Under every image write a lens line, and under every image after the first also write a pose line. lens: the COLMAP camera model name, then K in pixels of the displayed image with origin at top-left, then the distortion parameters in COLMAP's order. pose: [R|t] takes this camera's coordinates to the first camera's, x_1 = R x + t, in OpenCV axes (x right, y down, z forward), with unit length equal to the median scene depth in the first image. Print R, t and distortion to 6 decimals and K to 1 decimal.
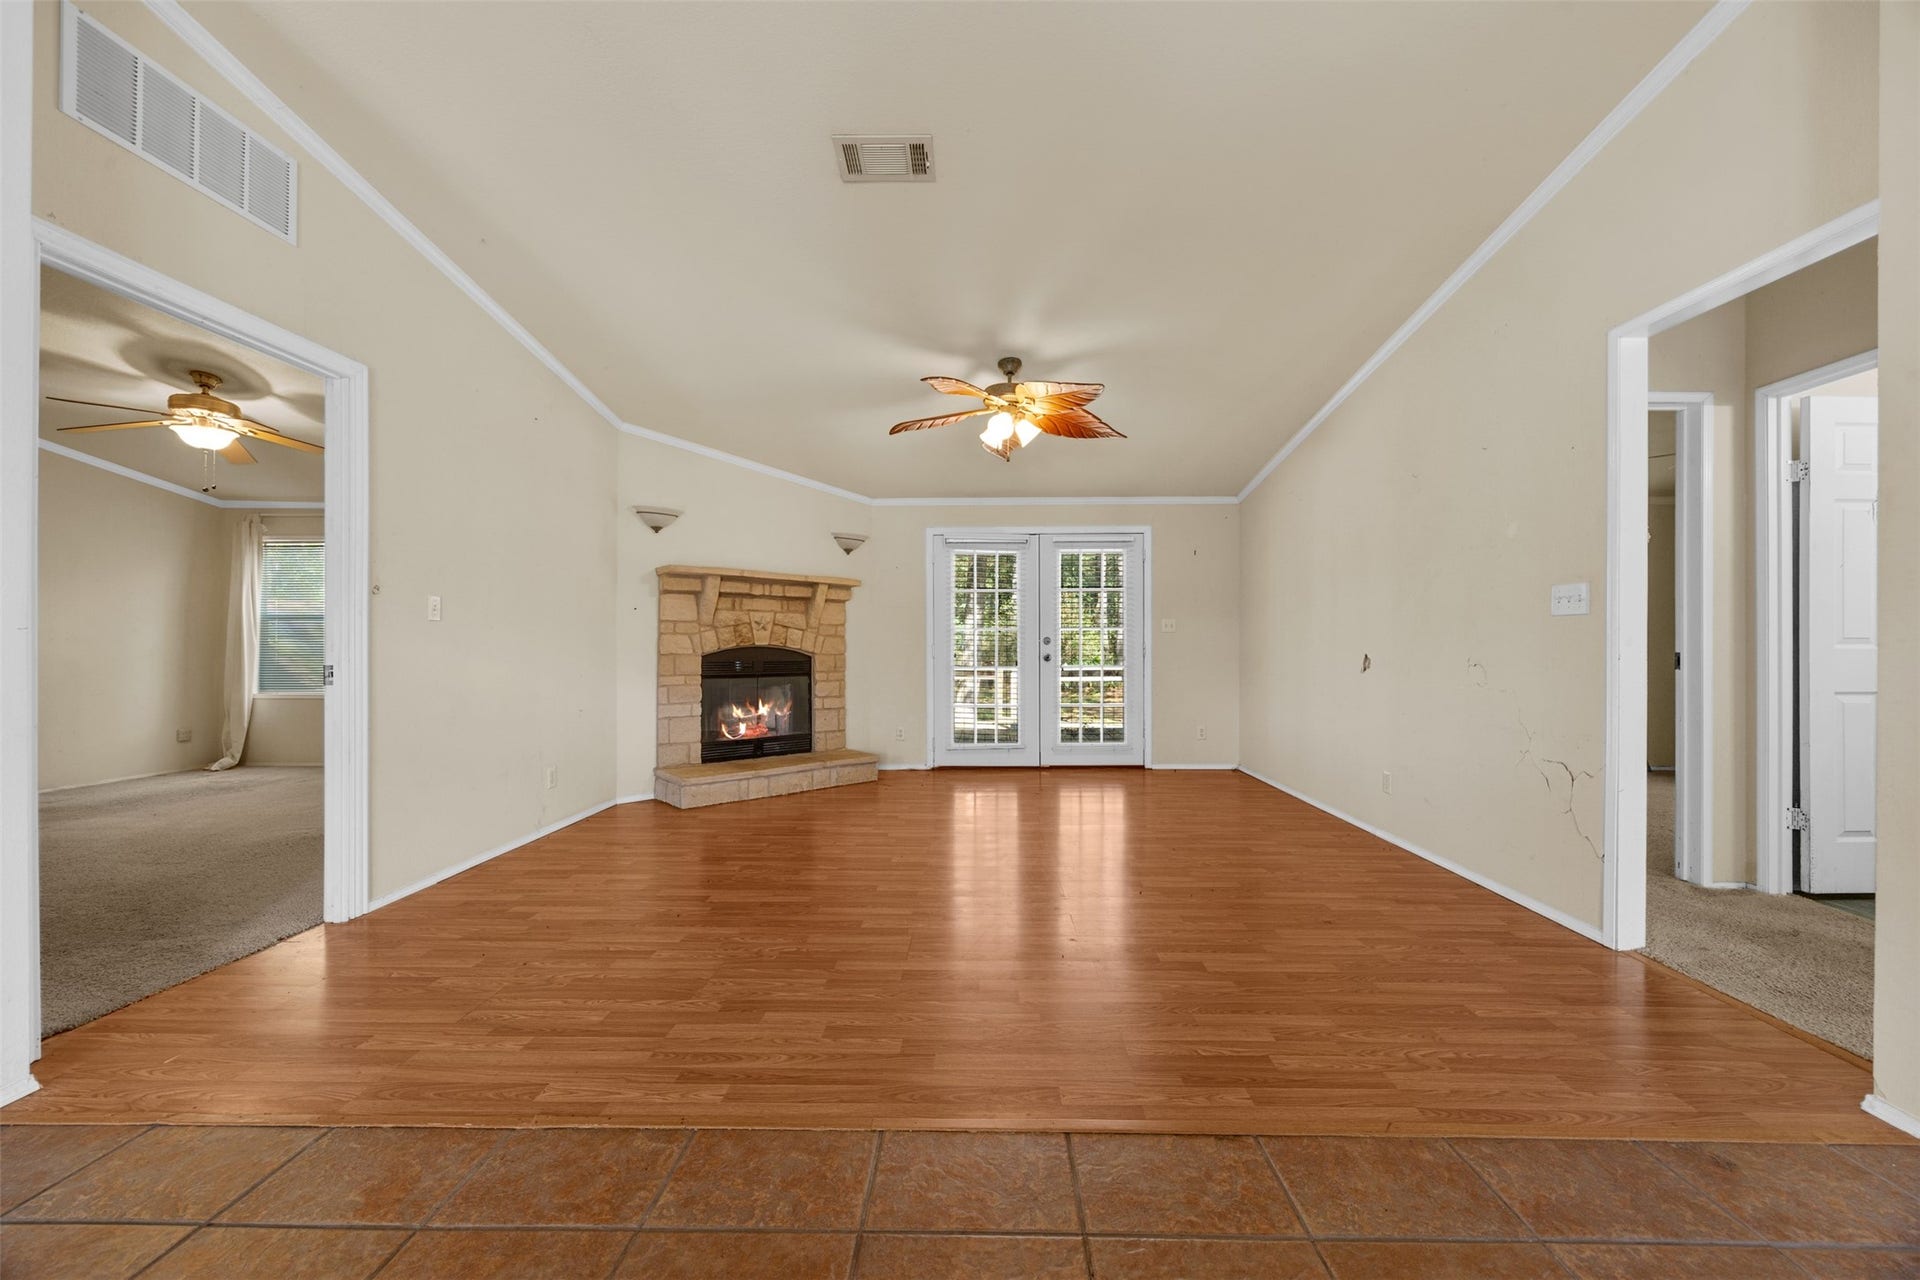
lens RADIAL K [[731.0, 0, 966.8], [0, 731.0, 645.4], [0, 0, 1]] dist [0.001647, 0.000168]
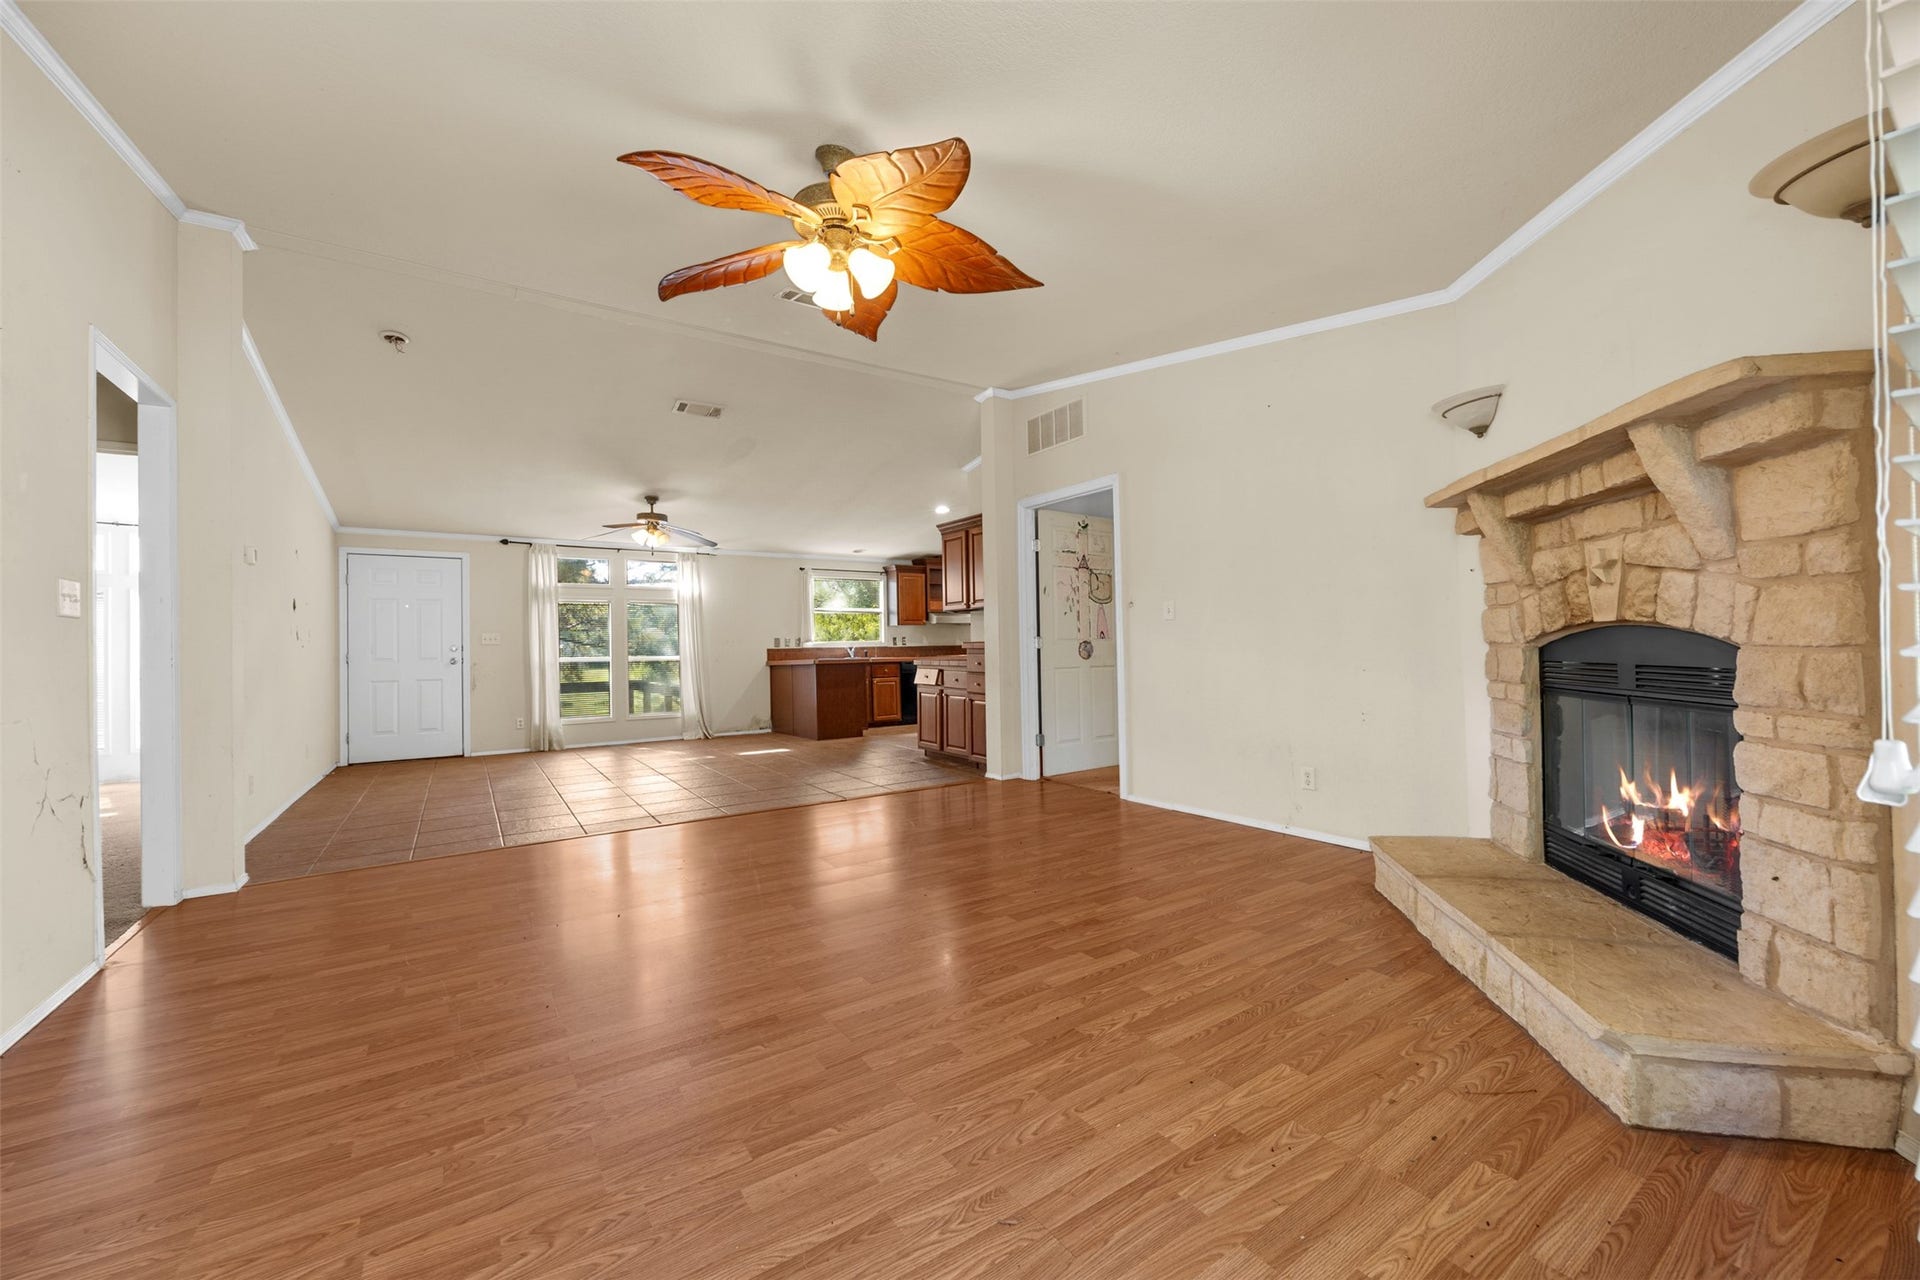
lens RADIAL K [[730.4, 0, 962.2], [0, 730.4, 638.2], [0, 0, 1]] dist [0.000224, 0.000134]
pose [[-0.811600, 0.008517, -0.584152, 0.239107], [0.020635, 0.999688, -0.014094, 0.006931], [0.583849, -0.023492, -0.811522, 1.137678]]
